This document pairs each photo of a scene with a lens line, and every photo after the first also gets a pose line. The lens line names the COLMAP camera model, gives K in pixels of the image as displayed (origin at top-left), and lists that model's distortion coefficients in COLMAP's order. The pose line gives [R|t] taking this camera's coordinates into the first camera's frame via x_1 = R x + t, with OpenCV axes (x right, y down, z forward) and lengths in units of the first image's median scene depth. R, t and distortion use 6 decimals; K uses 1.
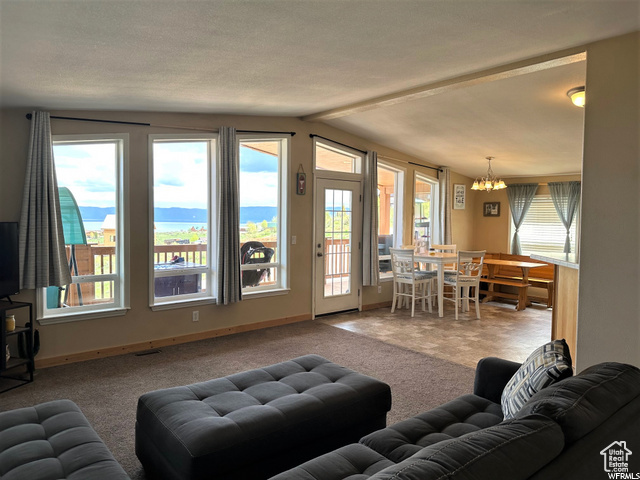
lens RADIAL K [[445.1, 0, 318.7], [0, 445.1, 236.1], [0, 0, 1]] dist [0.050394, 0.001931]
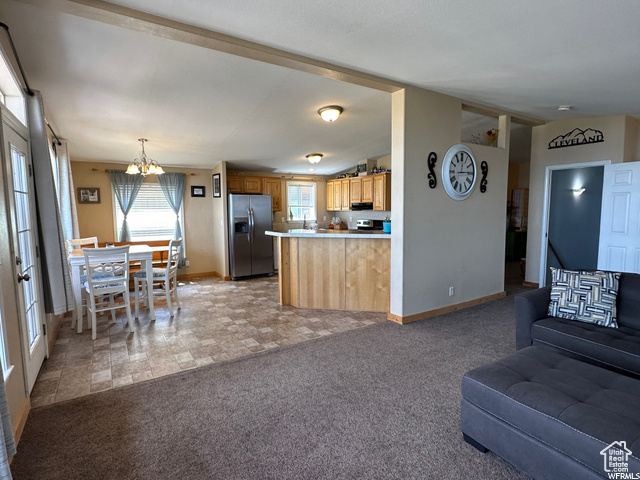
lens RADIAL K [[342.8, 0, 315.9], [0, 342.8, 242.7], [0, 0, 1]] dist [-0.001127, -0.001346]
pose [[0.143726, -0.119719, 0.982349, -0.318757], [0.055713, 0.992060, 0.112751, -0.024479], [-0.988048, 0.038525, 0.149254, 0.600179]]
